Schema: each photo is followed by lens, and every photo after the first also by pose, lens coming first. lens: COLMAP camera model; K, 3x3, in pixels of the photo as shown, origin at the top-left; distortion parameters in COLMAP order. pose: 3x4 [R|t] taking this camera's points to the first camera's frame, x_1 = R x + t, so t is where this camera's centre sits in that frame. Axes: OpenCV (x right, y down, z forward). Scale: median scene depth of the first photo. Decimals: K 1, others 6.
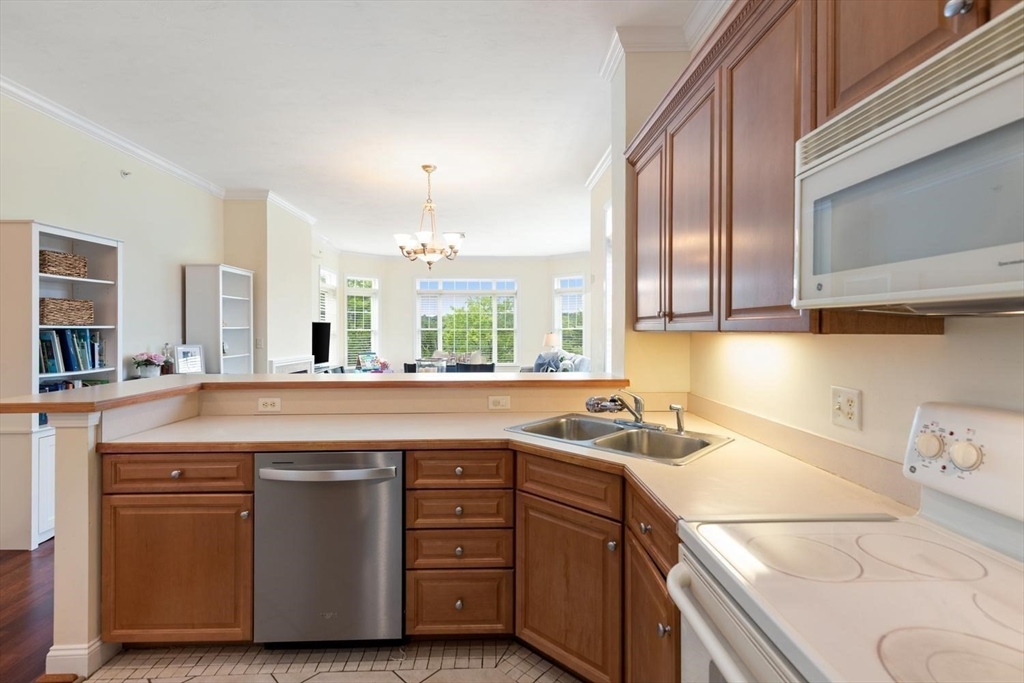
lens RADIAL K [[464.2, 0, 511.8], [0, 464.2, 330.0], [0, 0, 1]] dist [0.009978, -0.002599]
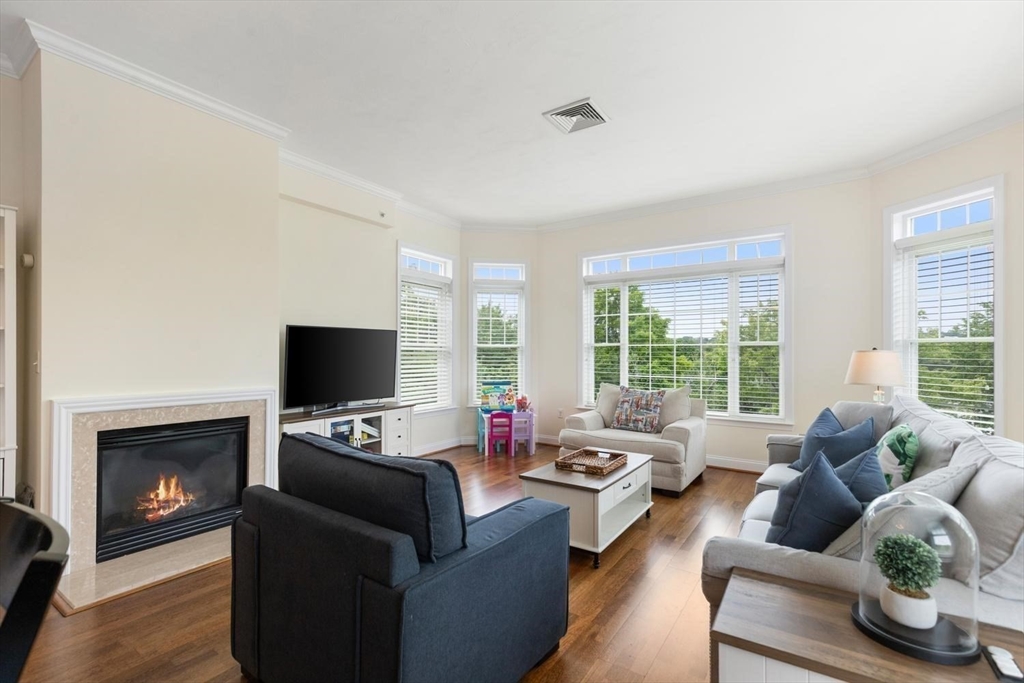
lens RADIAL K [[464.2, 0, 505.2], [0, 464.2, 350.8], [0, 0, 1]] dist [0.009978, -0.002599]
pose [[0.804562, 0.002235, -0.593864, 0.334818], [-0.004391, 0.999988, -0.002185, 0.044598], [0.593852, 0.004366, 0.804563, 2.563445]]
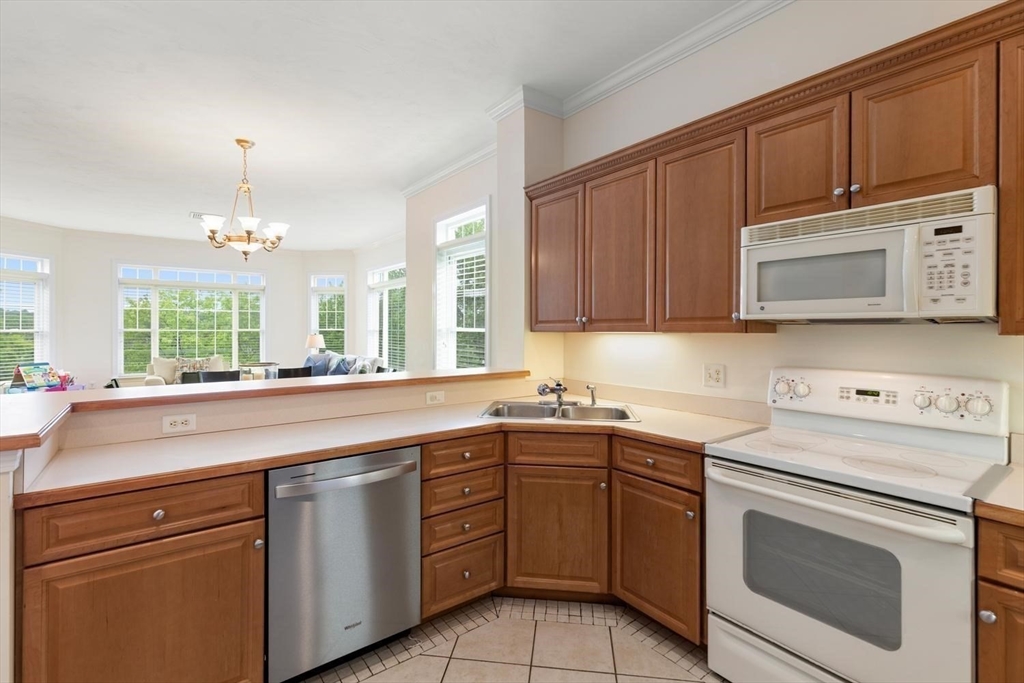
lens RADIAL K [[464.2, 0, 508.0], [0, 464.2, 329.1], [0, 0, 1]] dist [0.009978, -0.002599]
pose [[0.815823, 0.003555, 0.578290, -0.677425], [-0.000903, 0.999988, -0.004874, 0.002196], [-0.578300, 0.003454, 0.815817, 0.024166]]
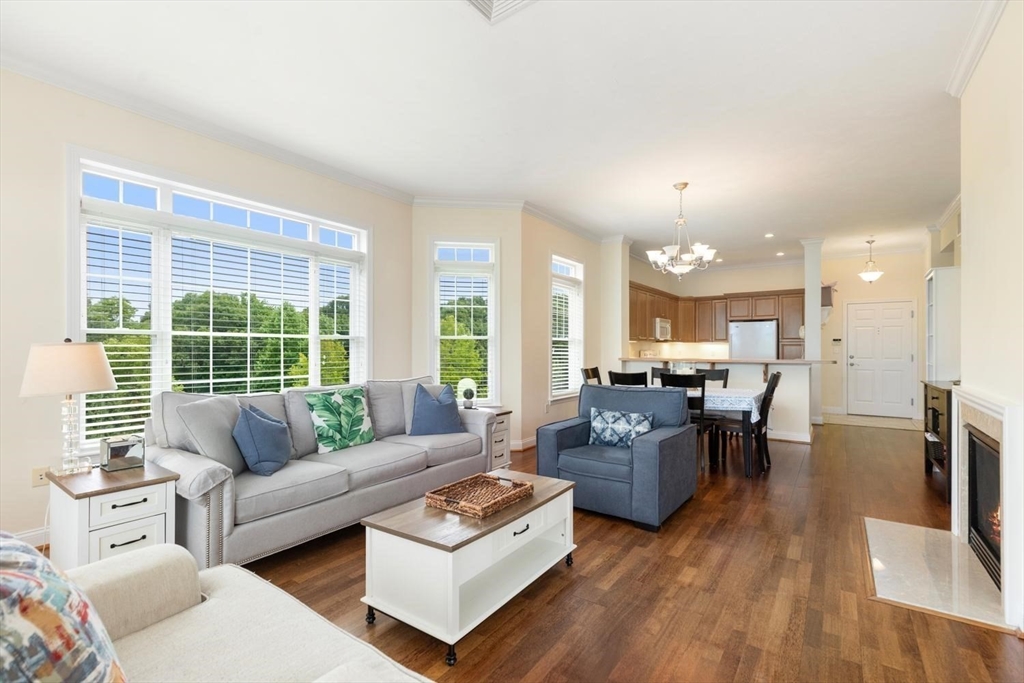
lens RADIAL K [[464.2, 0, 507.1], [0, 464.2, 345.4], [0, 0, 1]] dist [0.009978, -0.002599]
pose [[-0.793507, 0.002222, 0.608557, -1.245224], [0.002028, 0.999997, -0.001007, 0.044685], [-0.608557, 0.000435, -0.793510, 5.089718]]
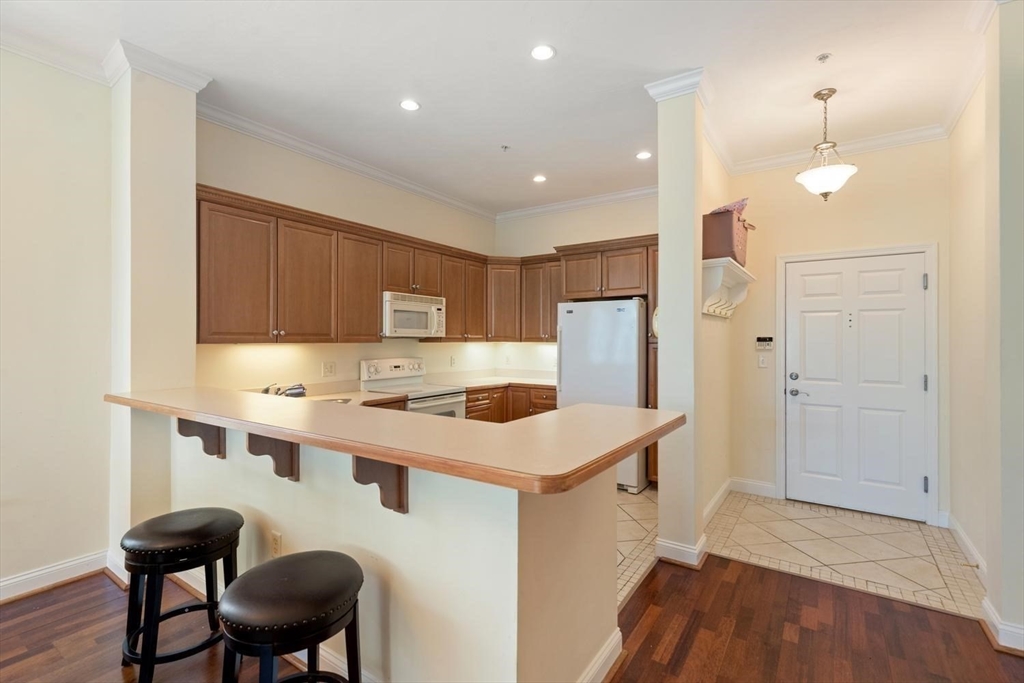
lens RADIAL K [[464.2, 0, 510.7], [0, 464.2, 338.1], [0, 0, 1]] dist [0.009978, -0.002599]
pose [[-0.802908, 0.002073, 0.596100, -1.370426], [0.001458, 0.999998, -0.001514, -0.011615], [-0.596102, -0.000347, -0.802909, 1.937160]]
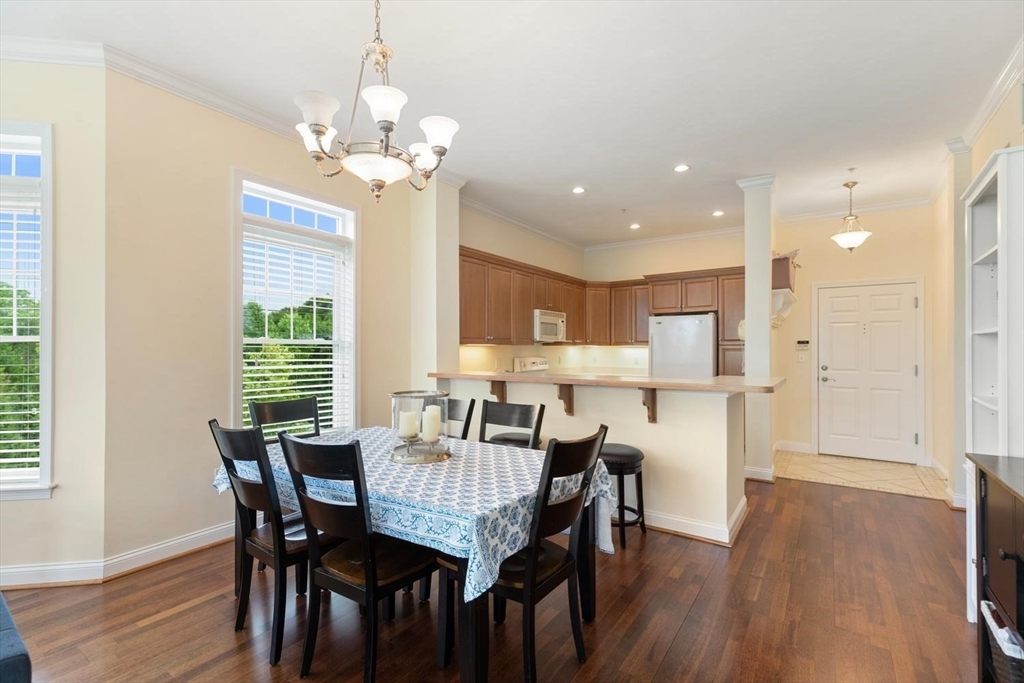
lens RADIAL K [[464.2, 0, 506.2], [0, 464.2, 347.8], [0, 0, 1]] dist [0.009978, -0.002599]
pose [[-0.798899, 0.002837, 0.601459, -1.312300], [0.003154, 0.999995, -0.000527, 0.024190], [-0.601457, 0.001476, -0.798904, 3.116161]]
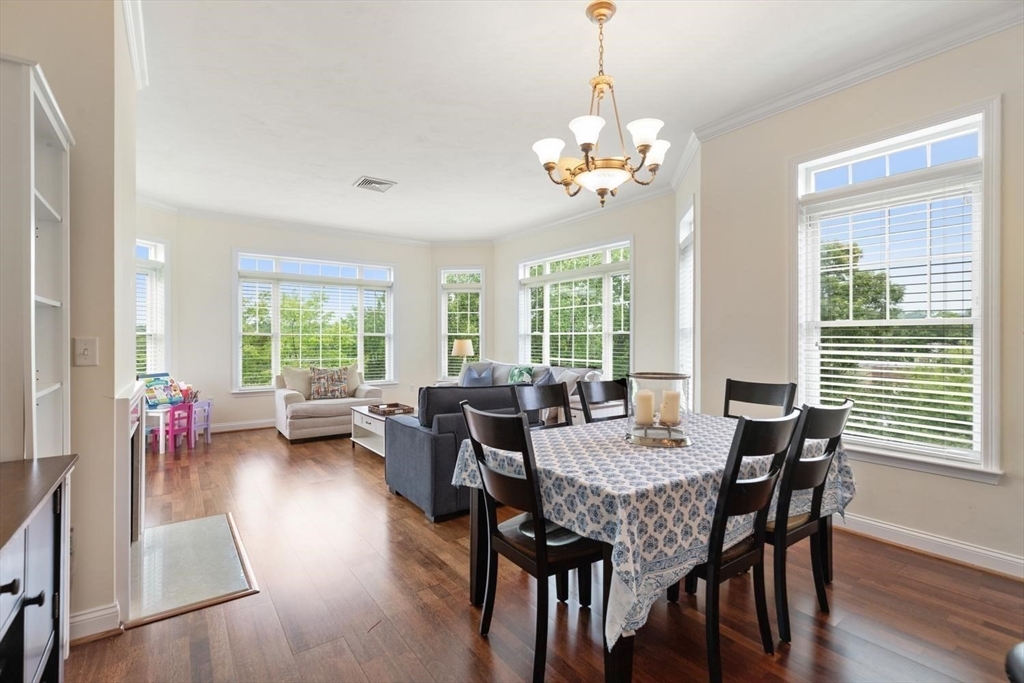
lens RADIAL K [[464.2, 0, 510.4], [0, 464.2, 342.3], [0, 0, 1]] dist [0.009978, -0.002599]
pose [[0.828076, 0.000520, 0.560616, -1.360197], [0.000412, 0.999999, -0.001536, 0.064560], [-0.560616, 0.001503, 0.828074, 1.504355]]
